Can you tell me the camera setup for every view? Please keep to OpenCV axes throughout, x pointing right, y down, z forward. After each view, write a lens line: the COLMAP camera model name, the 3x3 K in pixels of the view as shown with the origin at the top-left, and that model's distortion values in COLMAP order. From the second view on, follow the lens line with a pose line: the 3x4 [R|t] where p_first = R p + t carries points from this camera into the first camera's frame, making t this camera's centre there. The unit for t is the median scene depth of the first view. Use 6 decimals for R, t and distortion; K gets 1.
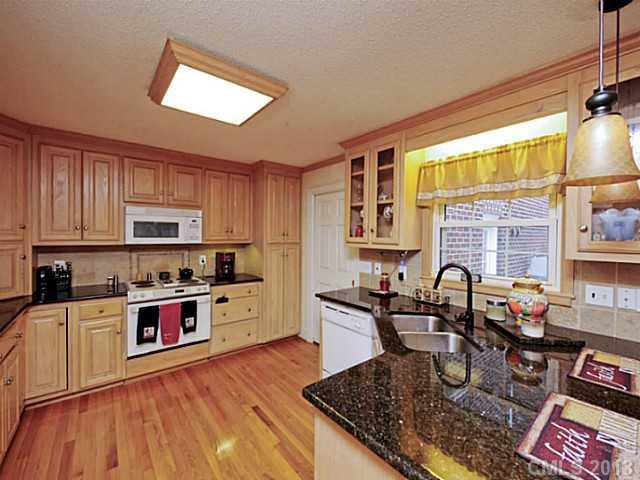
lens RADIAL K [[272.7, 0, 325.0], [0, 272.7, 237.8], [0, 0, 1]] dist [-0.011840, 0.000033]
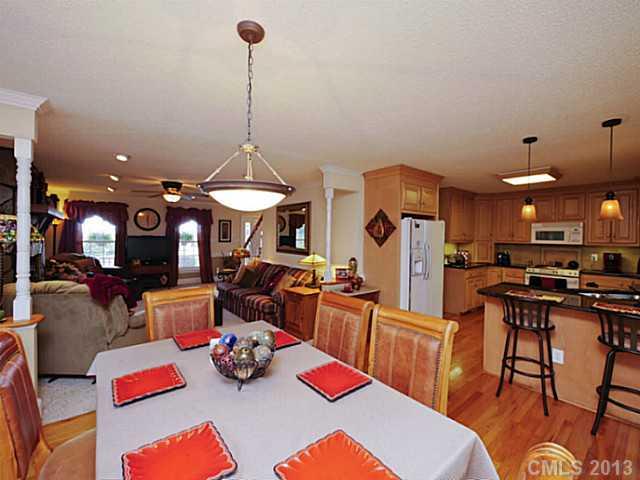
lens RADIAL K [[272.7, 0, 325.0], [0, 272.7, 237.8], [0, 0, 1]] dist [-0.011840, 0.000033]
pose [[-0.005729, -0.003928, -0.999976, 1.129641], [-0.026695, 0.999637, -0.003774, 0.028741], [0.999627, 0.026672, -0.005832, -0.418168]]
